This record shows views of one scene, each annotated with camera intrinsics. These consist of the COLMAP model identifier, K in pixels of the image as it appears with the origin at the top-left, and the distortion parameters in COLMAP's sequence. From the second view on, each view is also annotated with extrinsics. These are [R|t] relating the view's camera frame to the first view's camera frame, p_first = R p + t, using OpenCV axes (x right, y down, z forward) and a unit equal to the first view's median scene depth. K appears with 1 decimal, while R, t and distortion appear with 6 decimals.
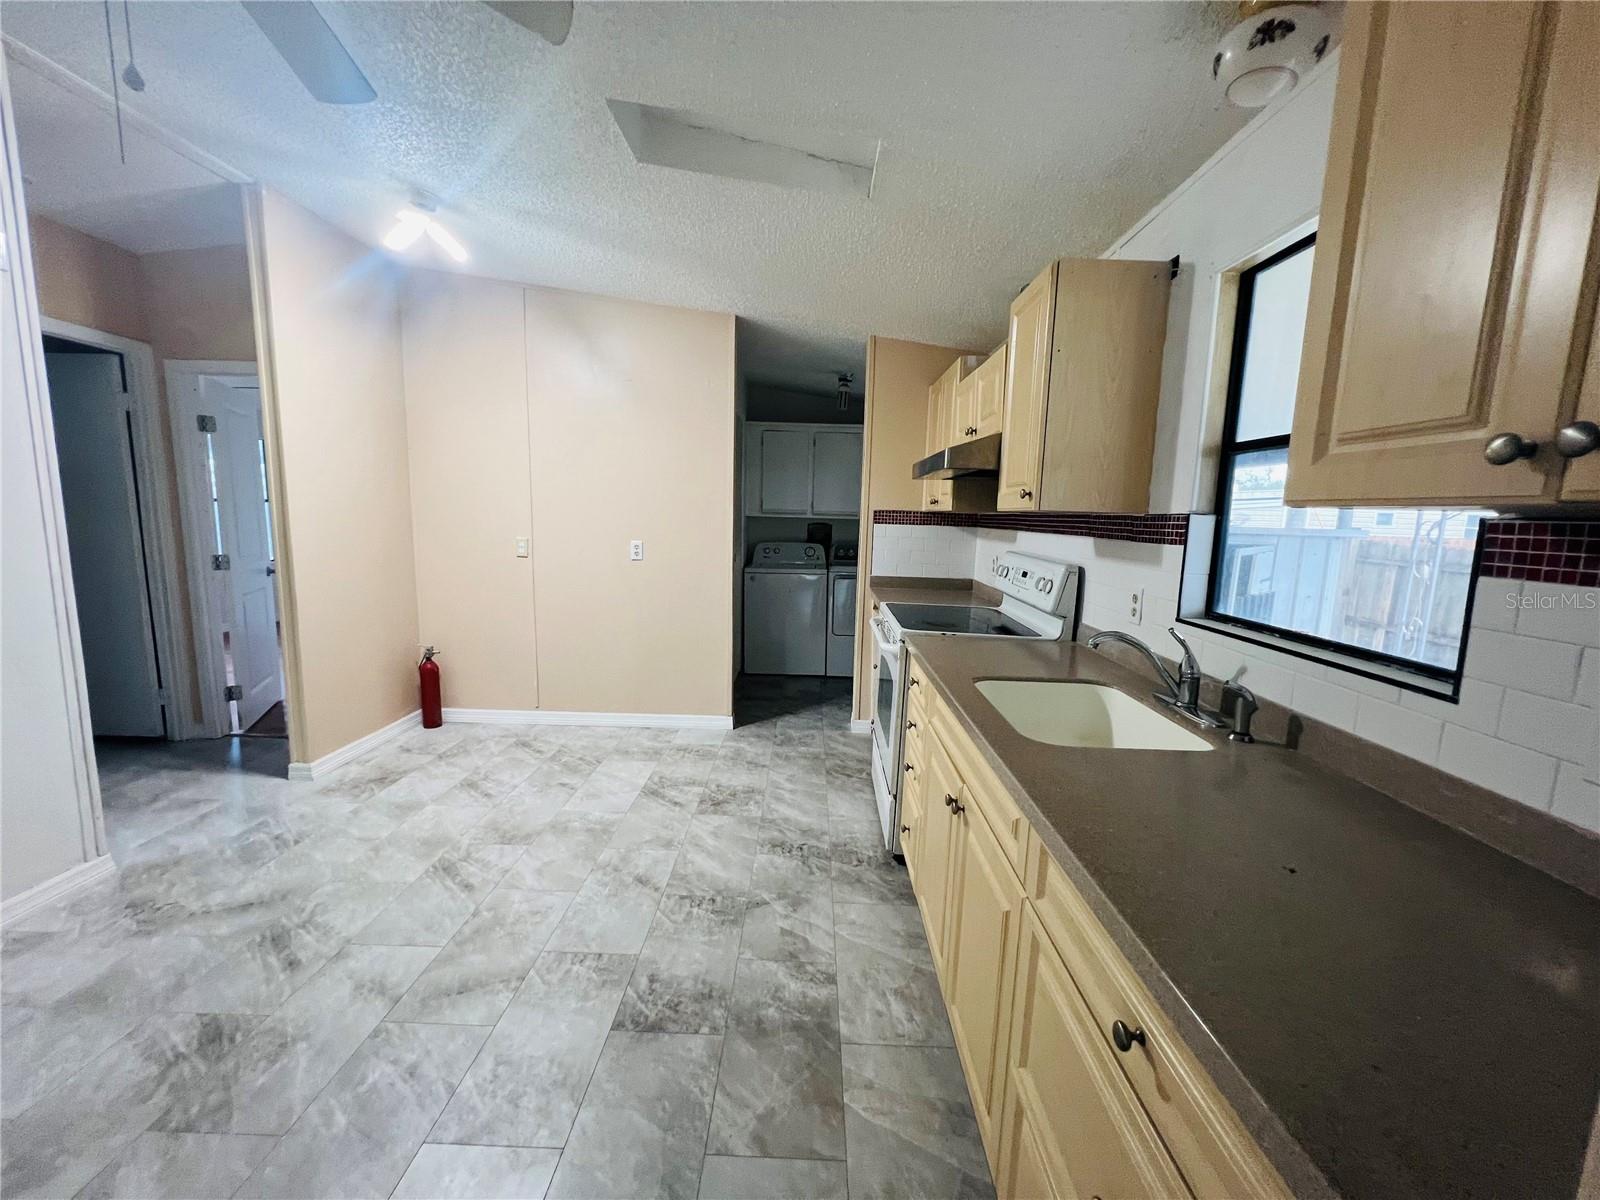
lens RADIAL K [[637.5, 0, 803.8], [0, 637.5, 604.0], [0, 0, 1]] dist [-0.001551, 0.000560]
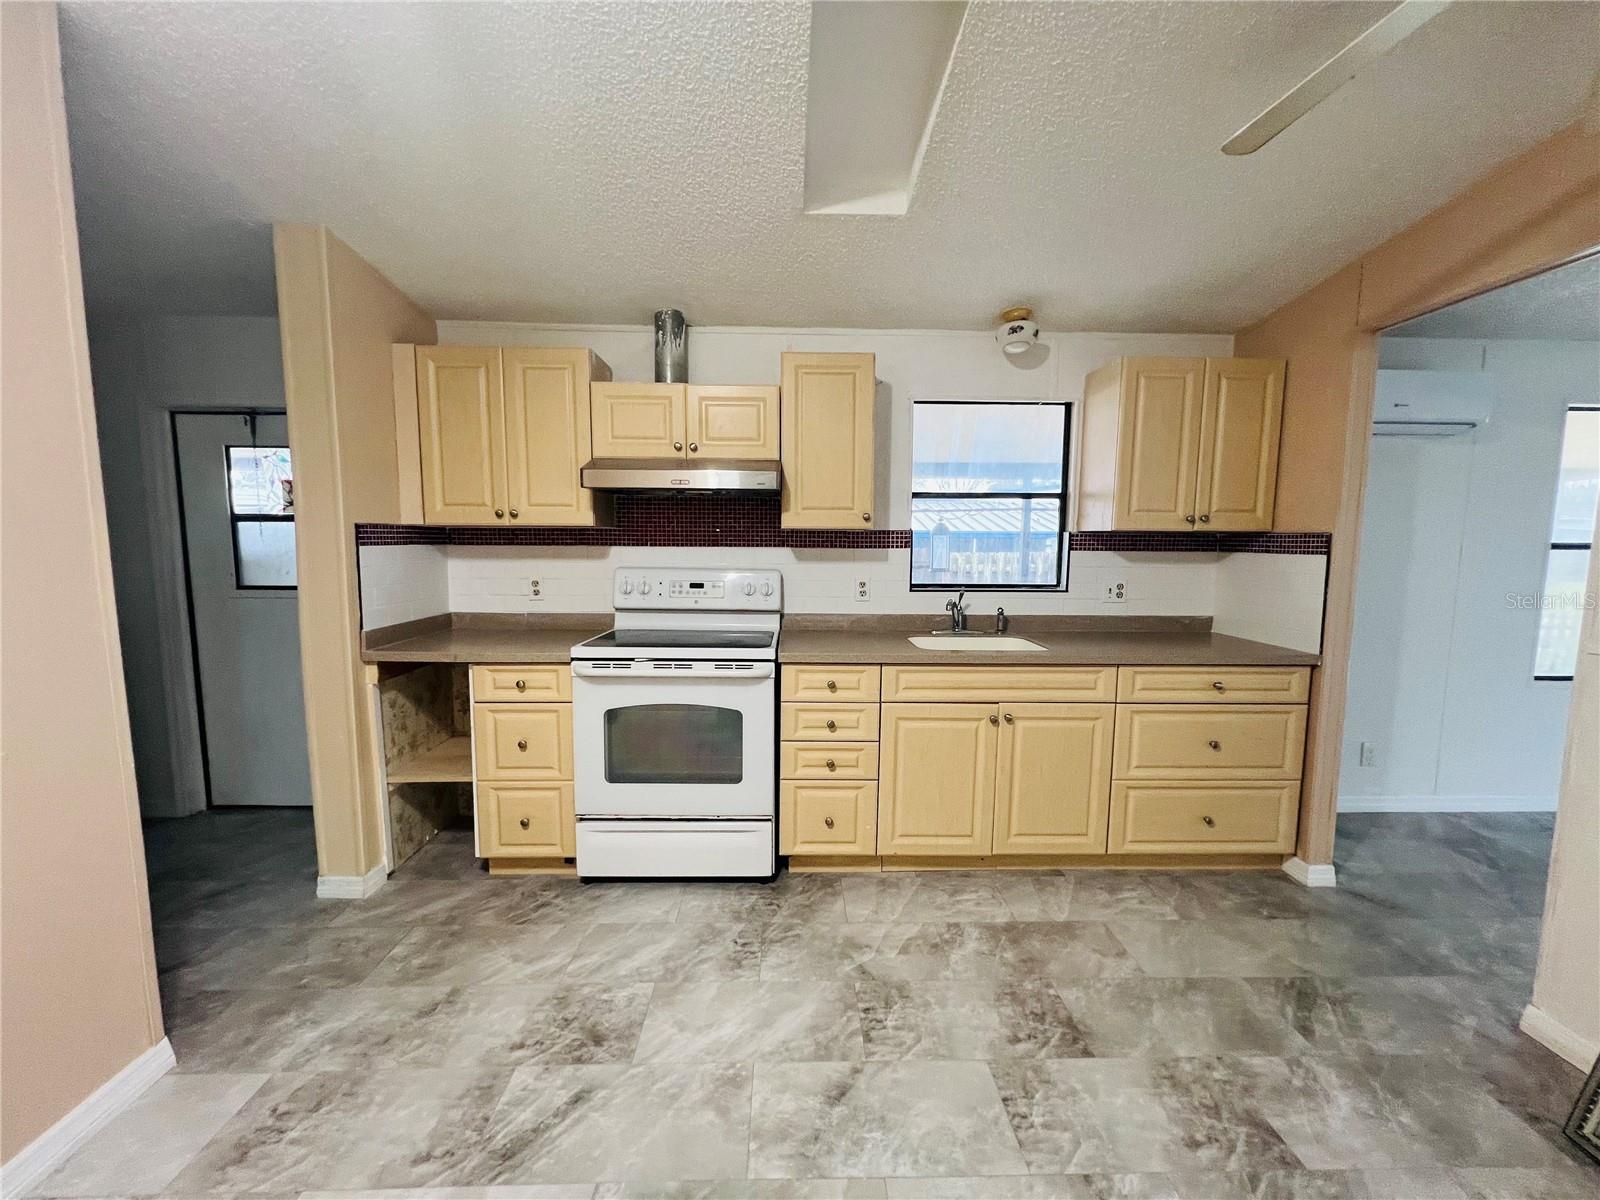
lens RADIAL K [[637.5, 0, 803.7], [0, 637.5, 604.3], [0, 0, 1]] dist [-0.001551, 0.000560]
pose [[-0.037425, -0.132359, 0.990495, -0.812039], [0.133273, 0.981674, 0.136216, -0.153860], [-0.990373, 0.137104, -0.019100, 0.946675]]
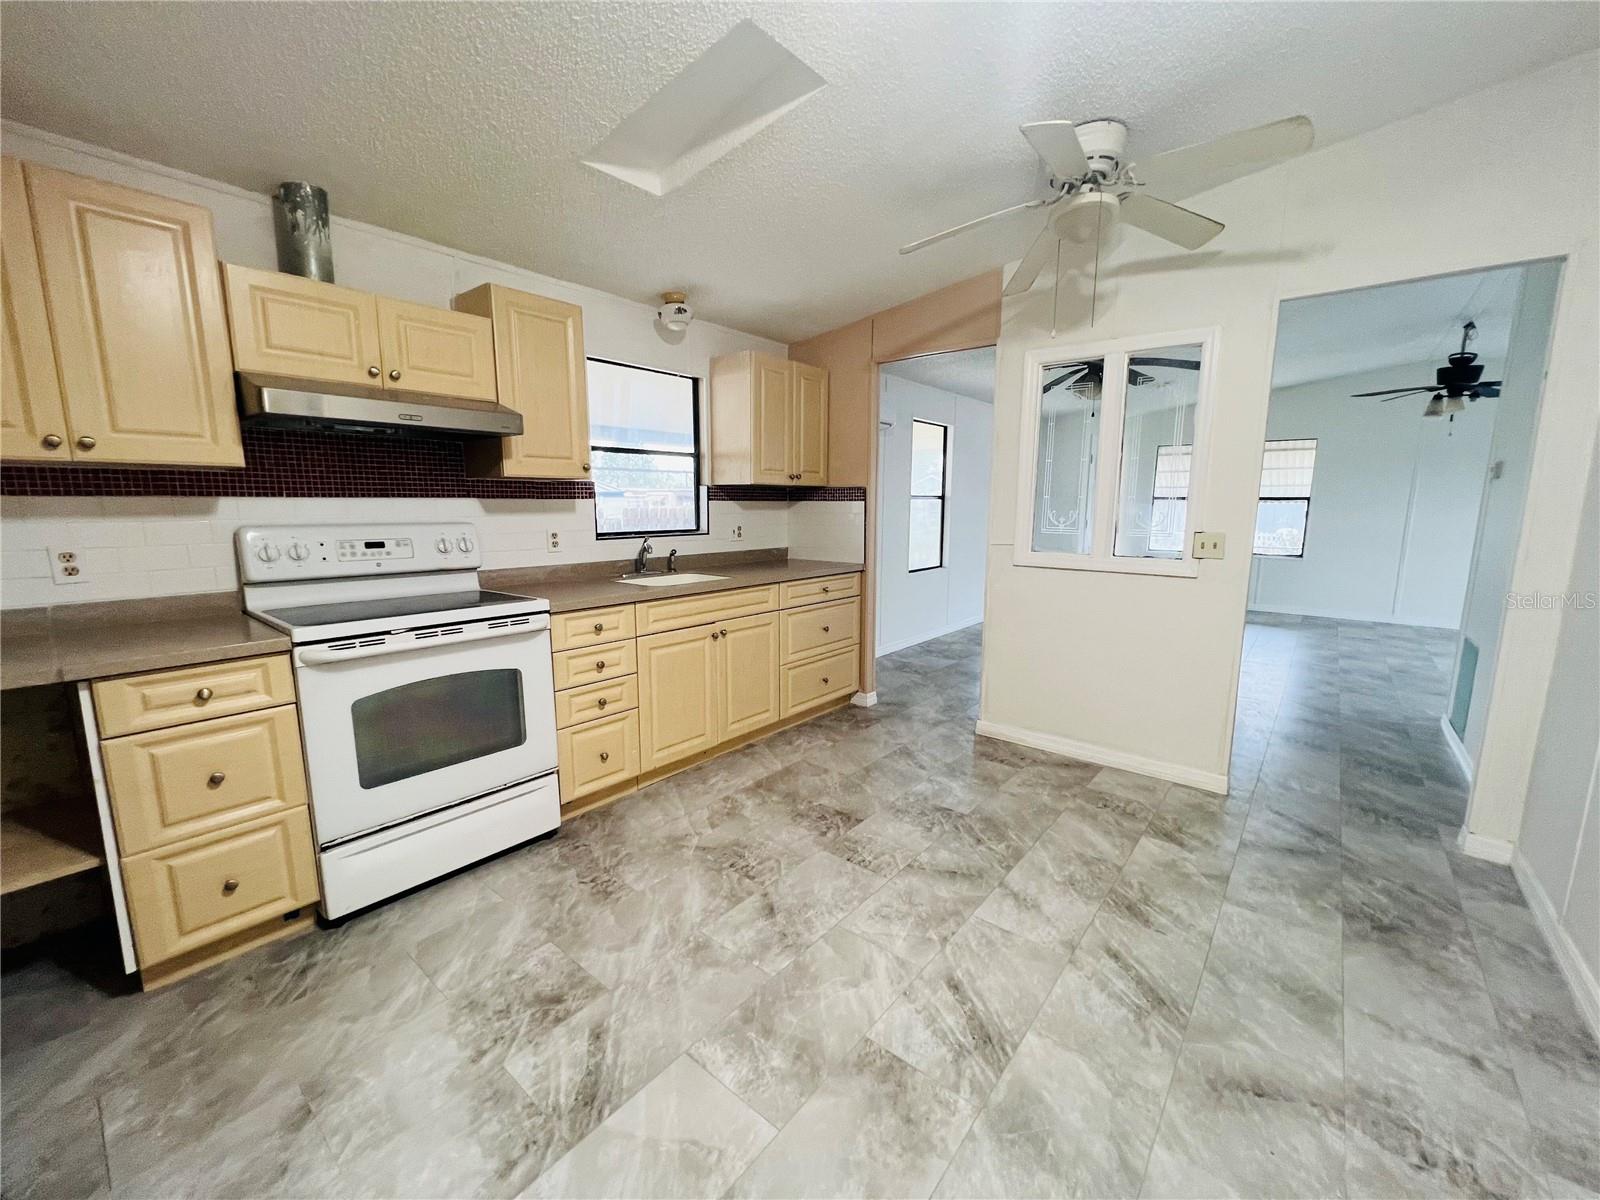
lens RADIAL K [[637.5, 0, 801.7], [0, 637.5, 604.0], [0, 0, 1]] dist [-0.001551, 0.000560]
pose [[-0.777485, -0.130309, 0.615253, -0.742419], [0.063981, 0.956833, 0.283507, -0.201662], [-0.625638, 0.259787, -0.735586, 1.453231]]
